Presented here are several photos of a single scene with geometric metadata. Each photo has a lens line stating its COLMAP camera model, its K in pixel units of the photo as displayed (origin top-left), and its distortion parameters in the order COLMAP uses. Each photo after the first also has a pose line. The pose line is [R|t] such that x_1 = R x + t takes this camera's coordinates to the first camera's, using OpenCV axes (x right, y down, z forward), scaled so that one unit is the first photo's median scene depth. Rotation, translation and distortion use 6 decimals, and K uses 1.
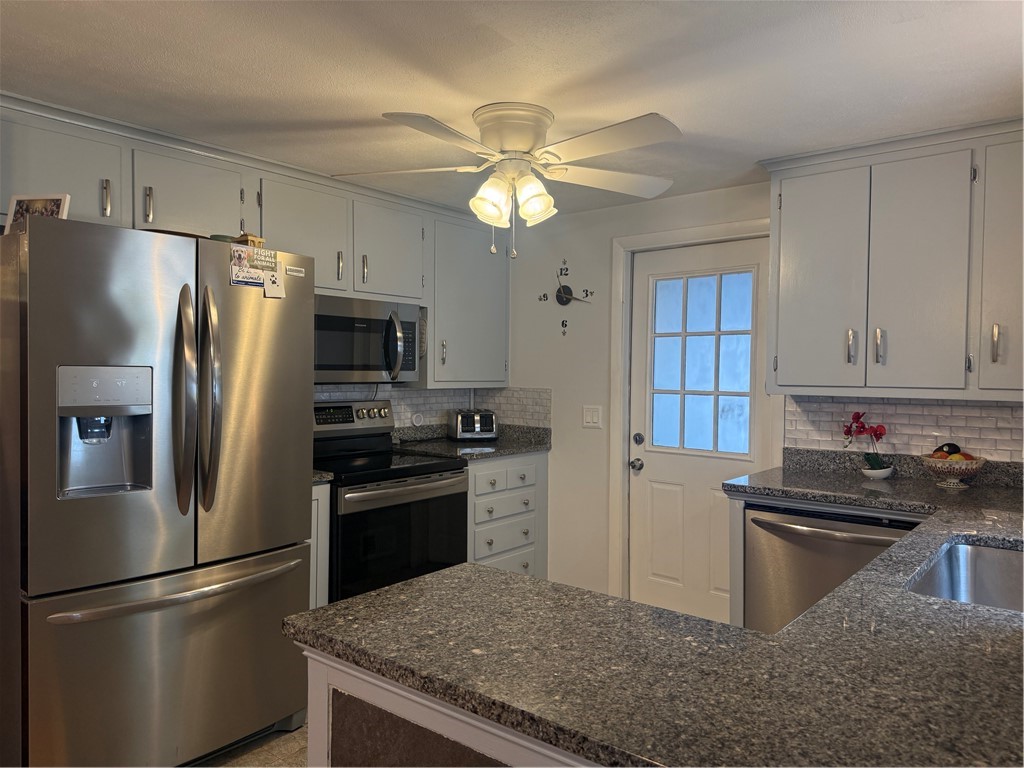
lens RADIAL K [[712.8, 0, 516.8], [0, 712.8, 386.3], [0, 0, 1]] dist [0.156656, -0.253987]
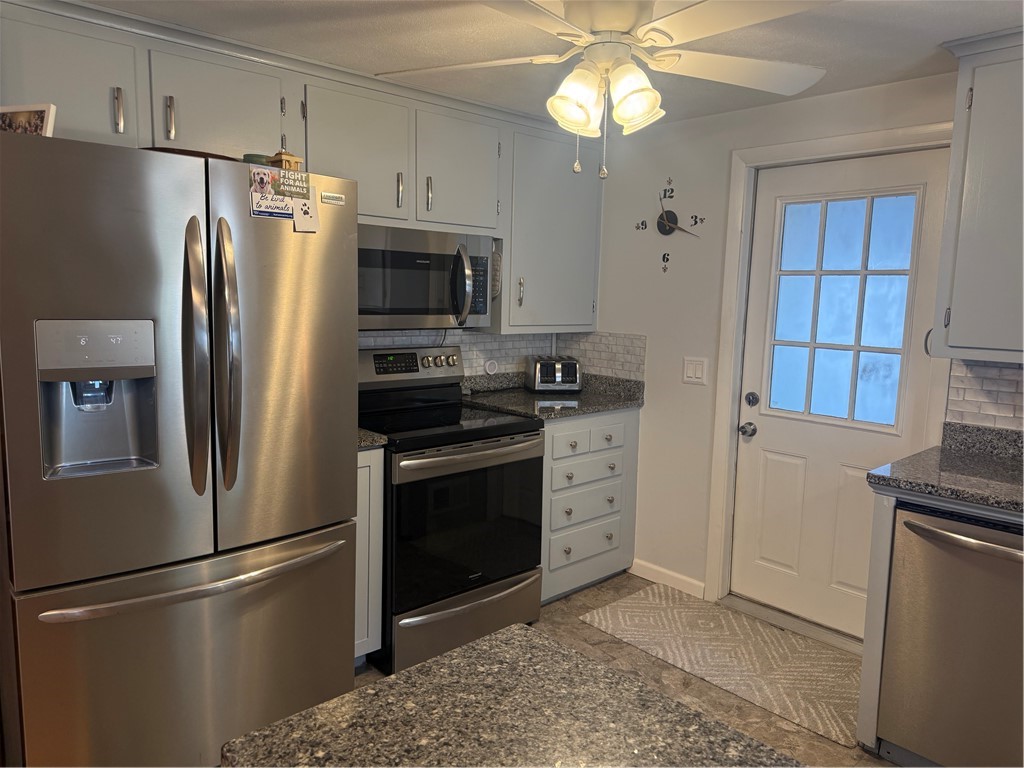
lens RADIAL K [[718.2, 0, 509.7], [0, 718.2, 389.6], [0, 0, 1]] dist [0.092500, -0.130955]
pose [[0.990345, 0.031170, -0.135078, 0.006393], [-0.016374, 0.993875, 0.109293, -0.031368], [0.137657, -0.106026, 0.984789, 0.167318]]
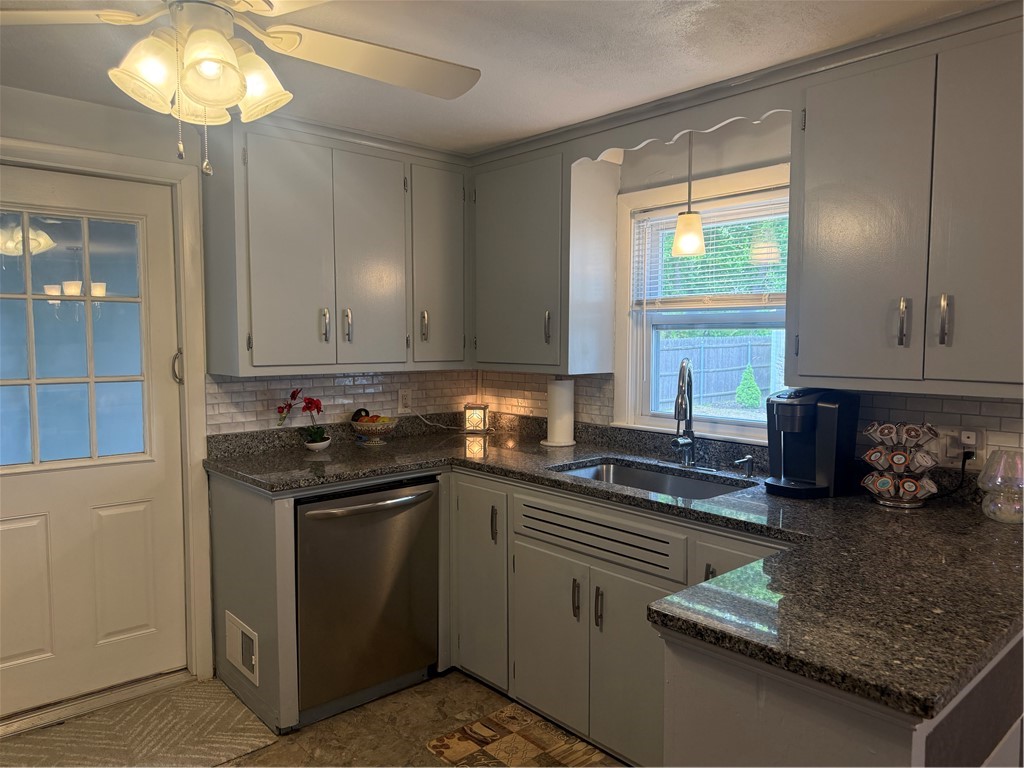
lens RADIAL K [[726.5, 0, 512.0], [0, 726.5, 384.0], [0, 0, 1]] dist [0.000817, -0.000313]
pose [[0.149423, -0.073490, 0.986039, -0.457910], [0.019724, 0.997257, 0.071337, -0.035138], [-0.988577, 0.008790, 0.150462, 0.532199]]
